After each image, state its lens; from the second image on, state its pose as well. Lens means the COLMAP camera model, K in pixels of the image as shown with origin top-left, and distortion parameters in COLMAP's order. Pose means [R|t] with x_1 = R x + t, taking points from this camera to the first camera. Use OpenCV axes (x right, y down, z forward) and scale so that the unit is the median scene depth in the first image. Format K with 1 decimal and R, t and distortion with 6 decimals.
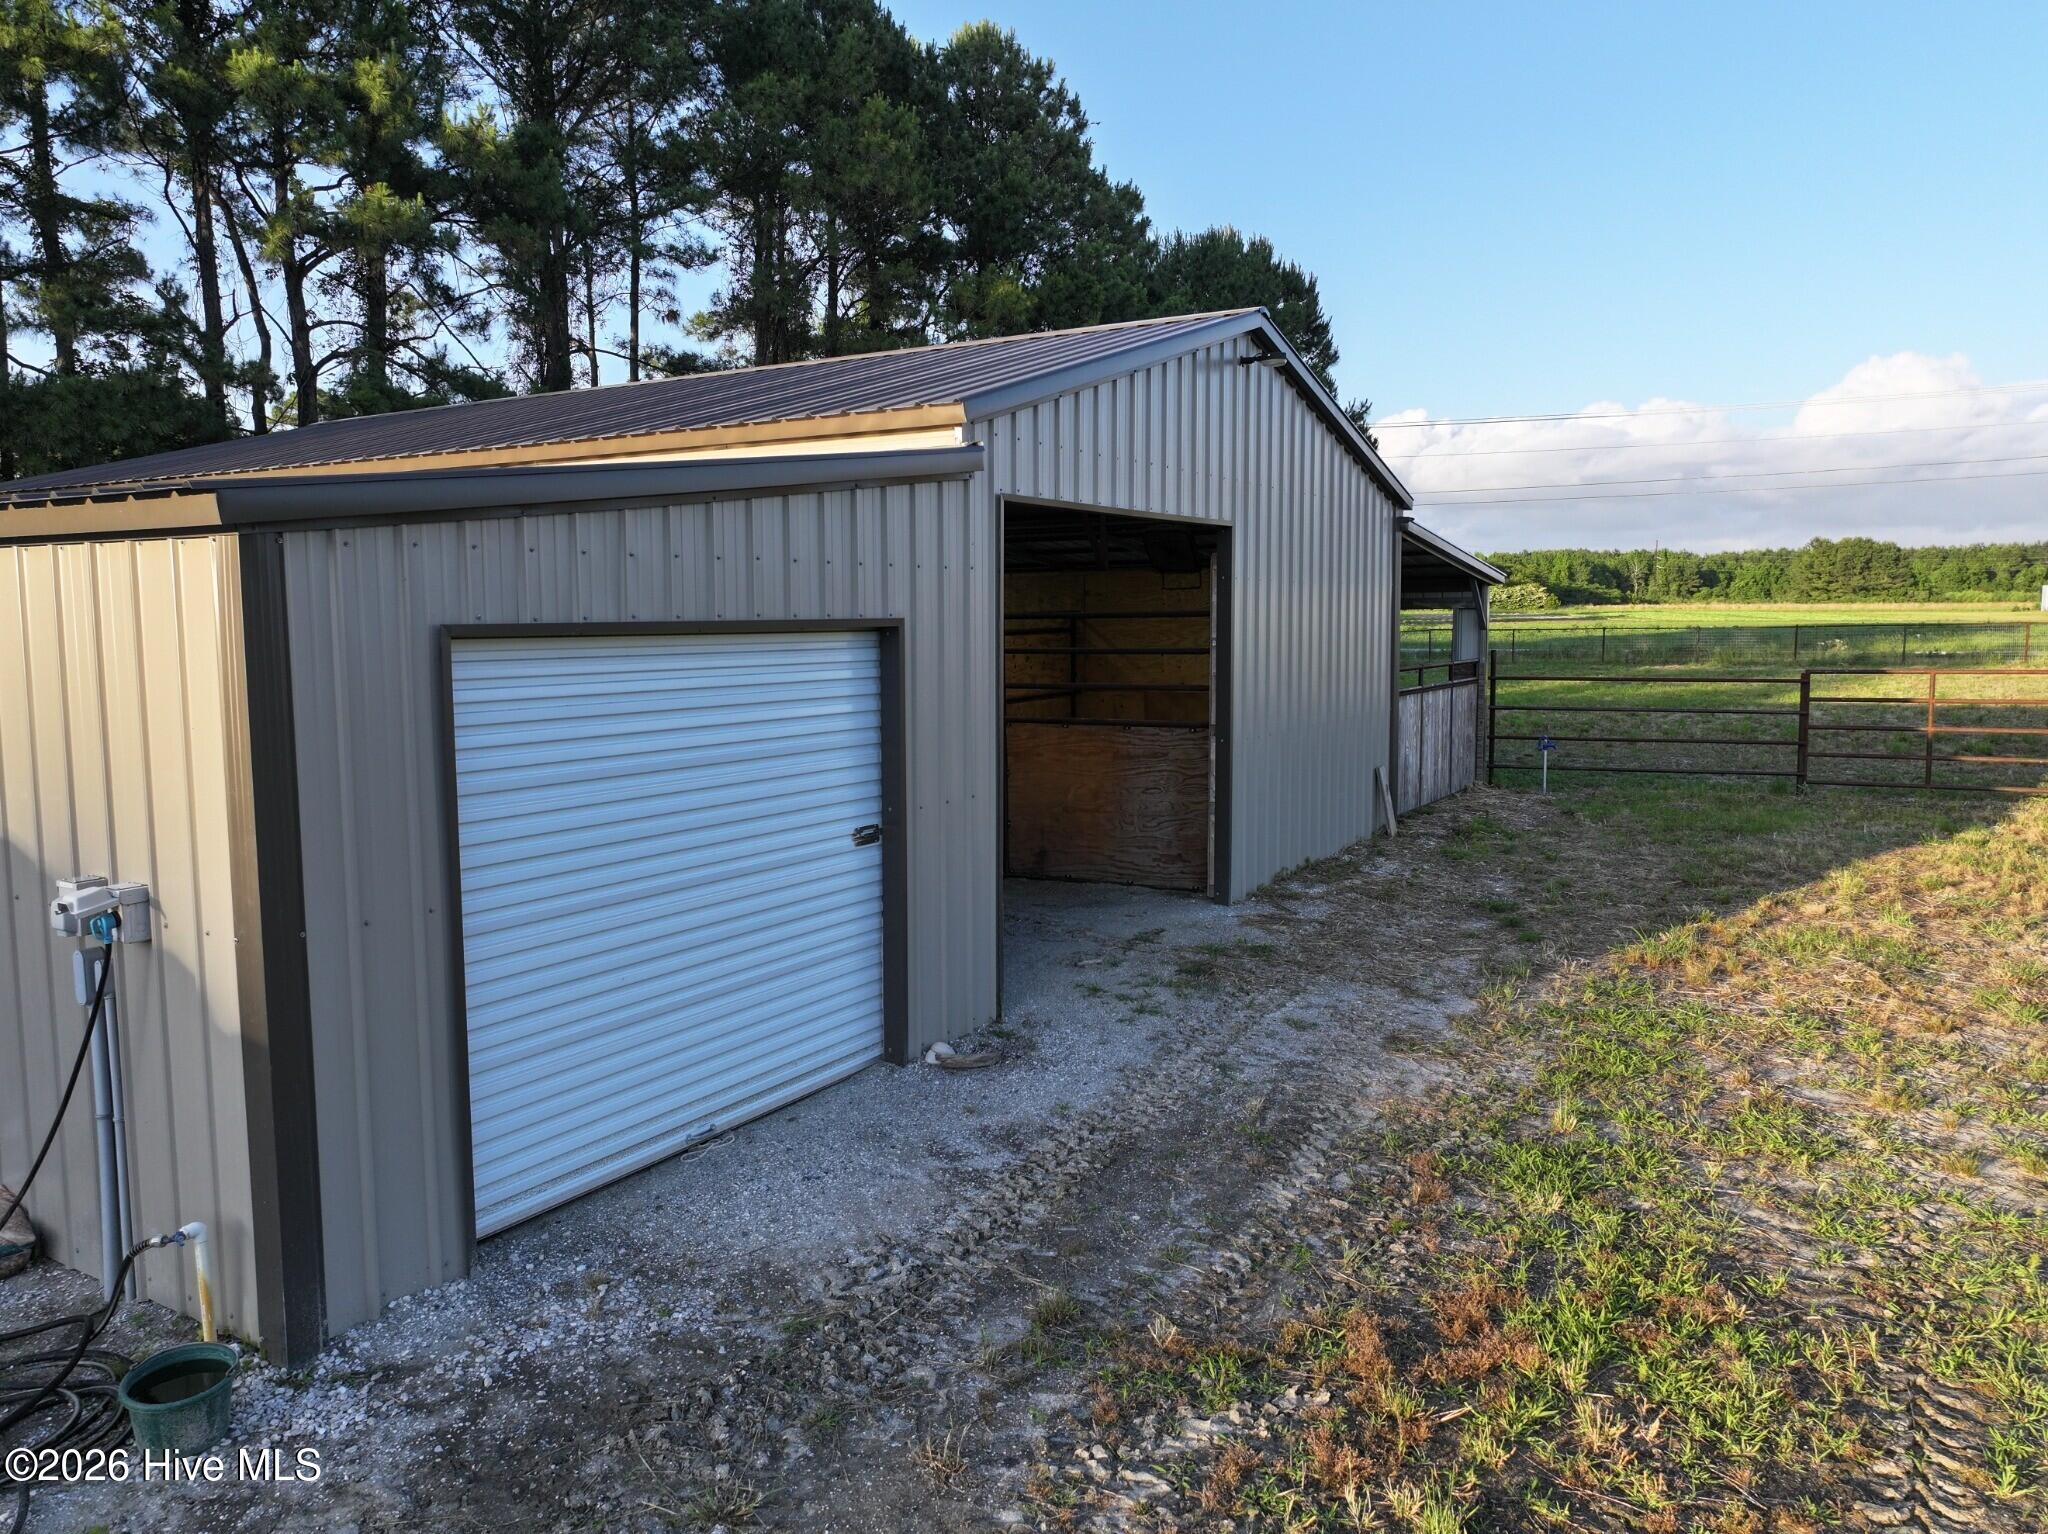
lens RADIAL K [[1430.3, 0, 1032.7], [0, 1430.3, 765.1], [0, 0, 1]] dist [-0.001112, 0.020862]
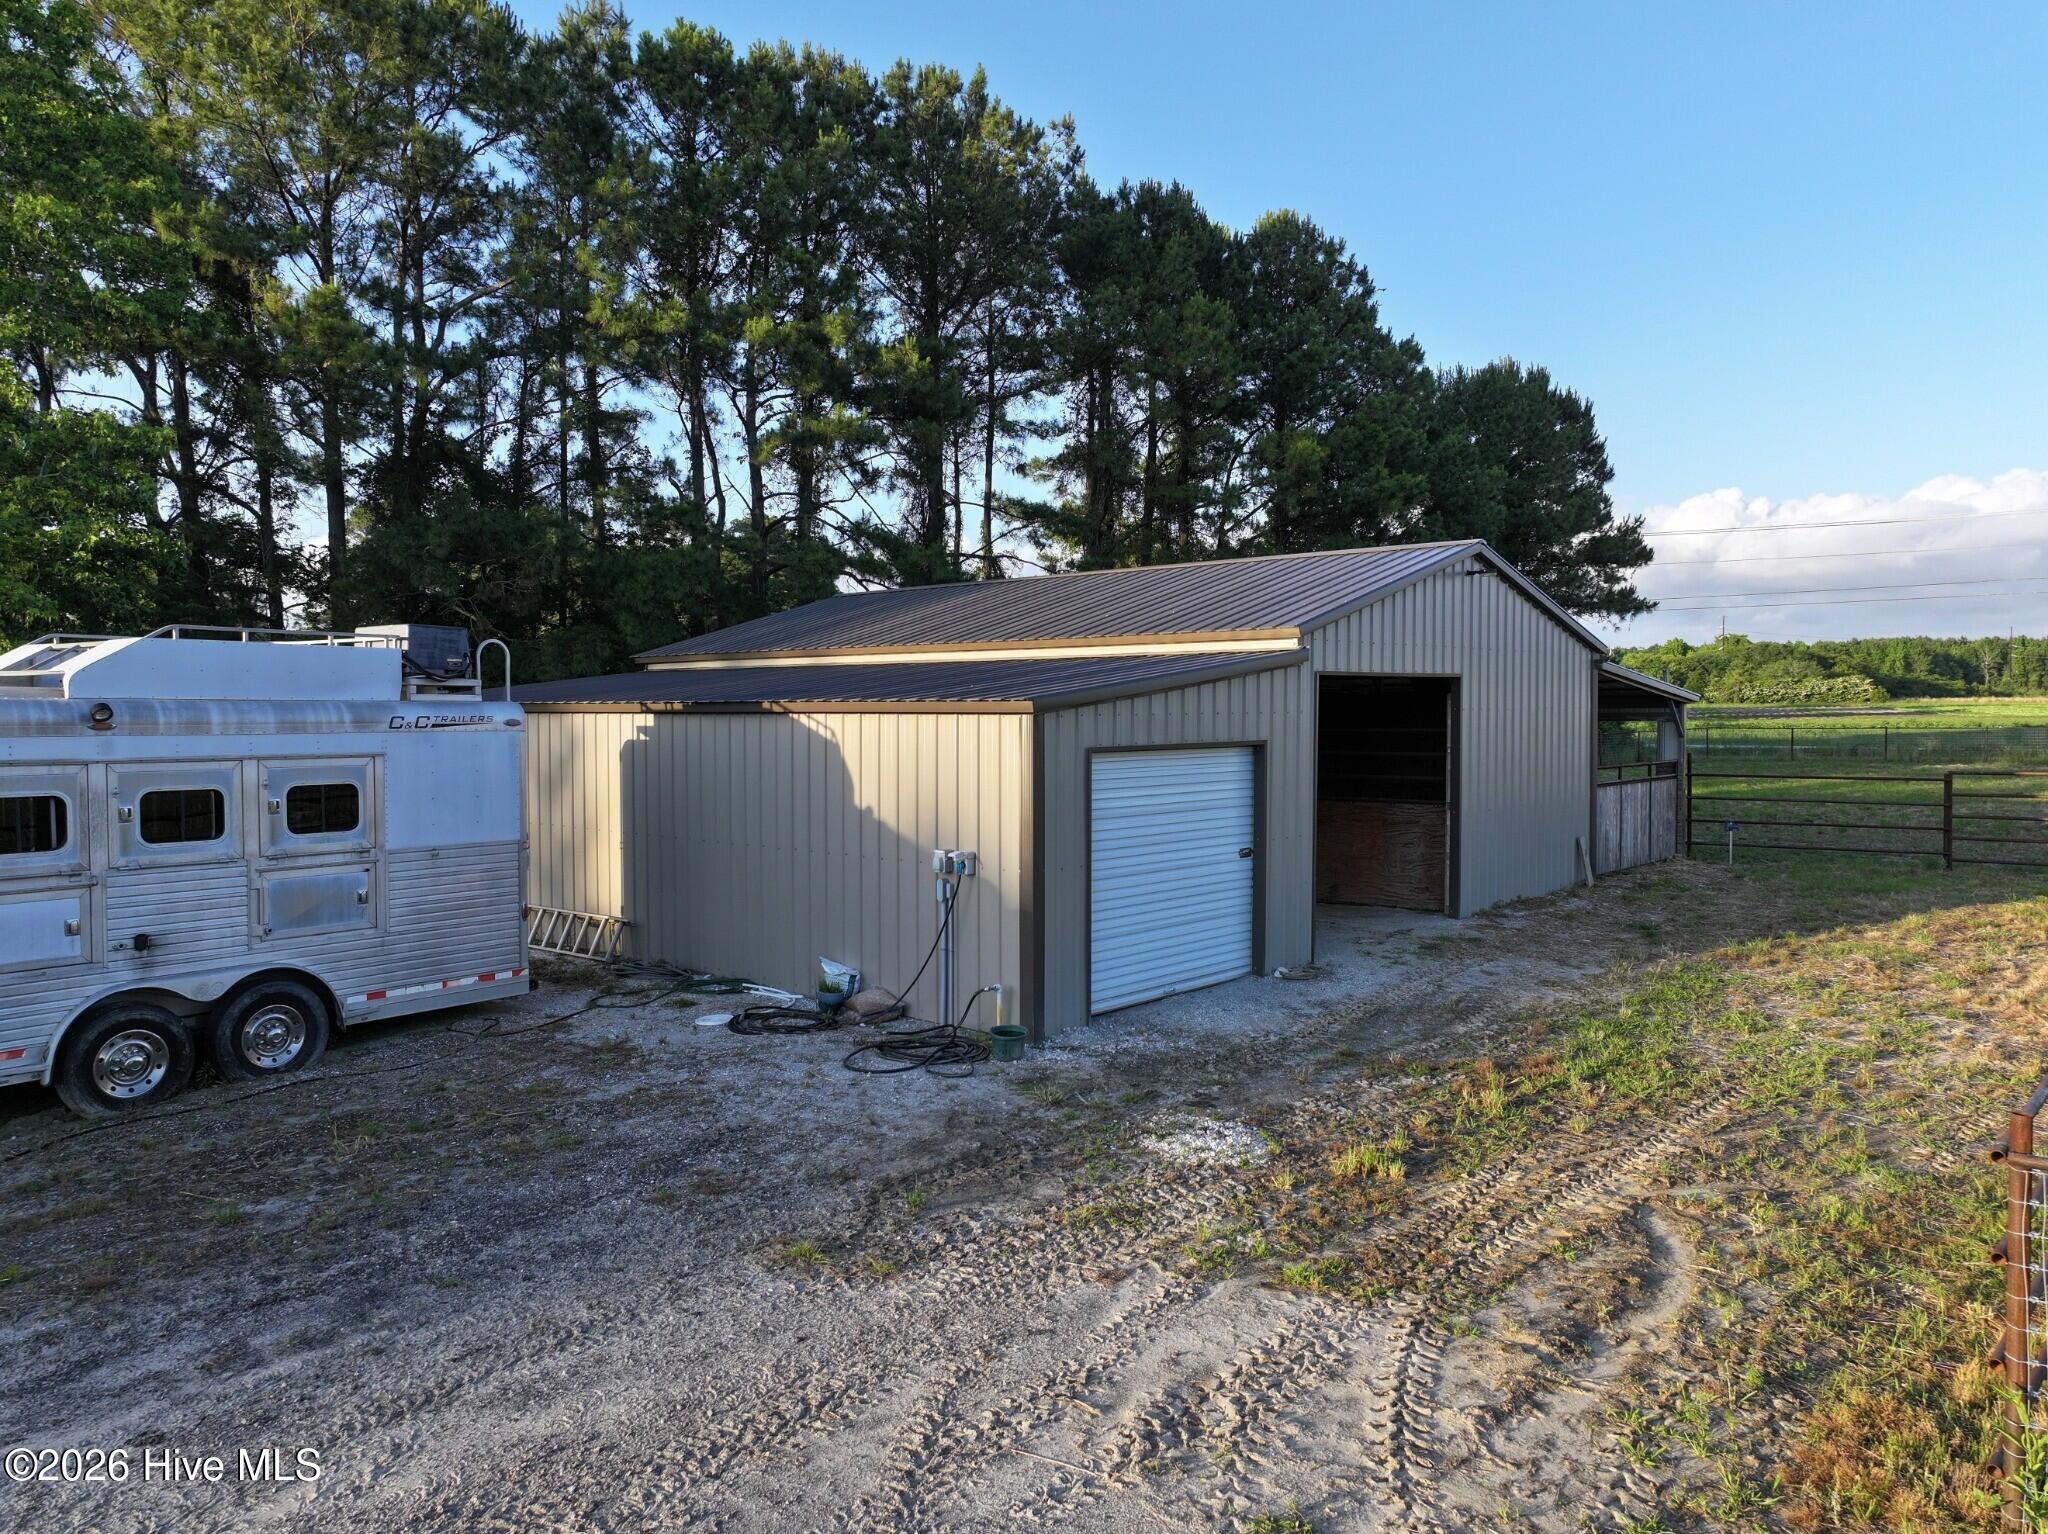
lens RADIAL K [[1430.3, 0, 1032.7], [0, 1430.3, 765.1], [0, 0, 1]] dist [-0.001112, 0.020862]
pose [[0.980966, 0.010315, -0.193906, -0.005590], [-0.022409, 0.997930, -0.060279, 0.011701], [0.192883, 0.063477, 0.979166, -0.204488]]
